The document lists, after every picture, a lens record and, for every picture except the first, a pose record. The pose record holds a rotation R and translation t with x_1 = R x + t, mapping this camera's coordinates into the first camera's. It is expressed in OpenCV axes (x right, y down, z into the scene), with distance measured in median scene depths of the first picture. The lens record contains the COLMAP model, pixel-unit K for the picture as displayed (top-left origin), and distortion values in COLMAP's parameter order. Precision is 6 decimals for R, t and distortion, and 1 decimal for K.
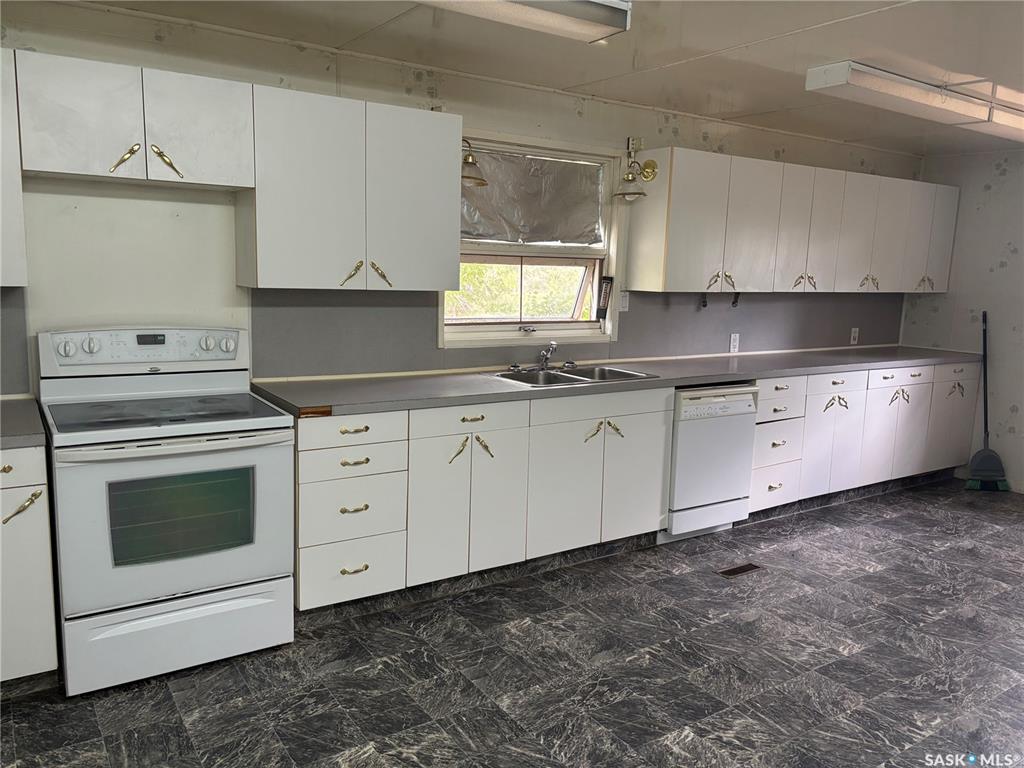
lens RADIAL K [[782.8, 0, 512.5], [0, 782.8, 398.2], [0, 0, 1]] dist [0.048677, -0.006661]
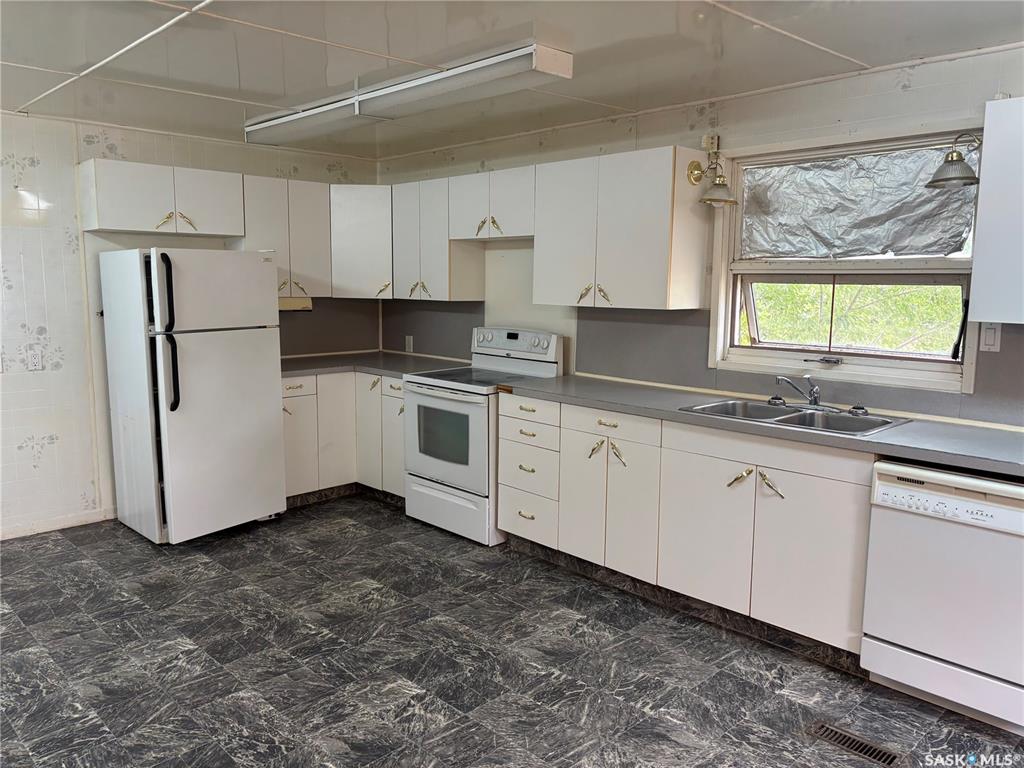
lens RADIAL K [[780.4, 0, 506.6], [0, 780.4, 384.5], [0, 0, 1]] dist [0.062661, -0.061534]
pose [[0.171430, 0.104208, -0.979670, 0.994215], [-0.169563, 0.982672, 0.074856, -0.085960], [0.970495, 0.153283, 0.186130, 0.651586]]
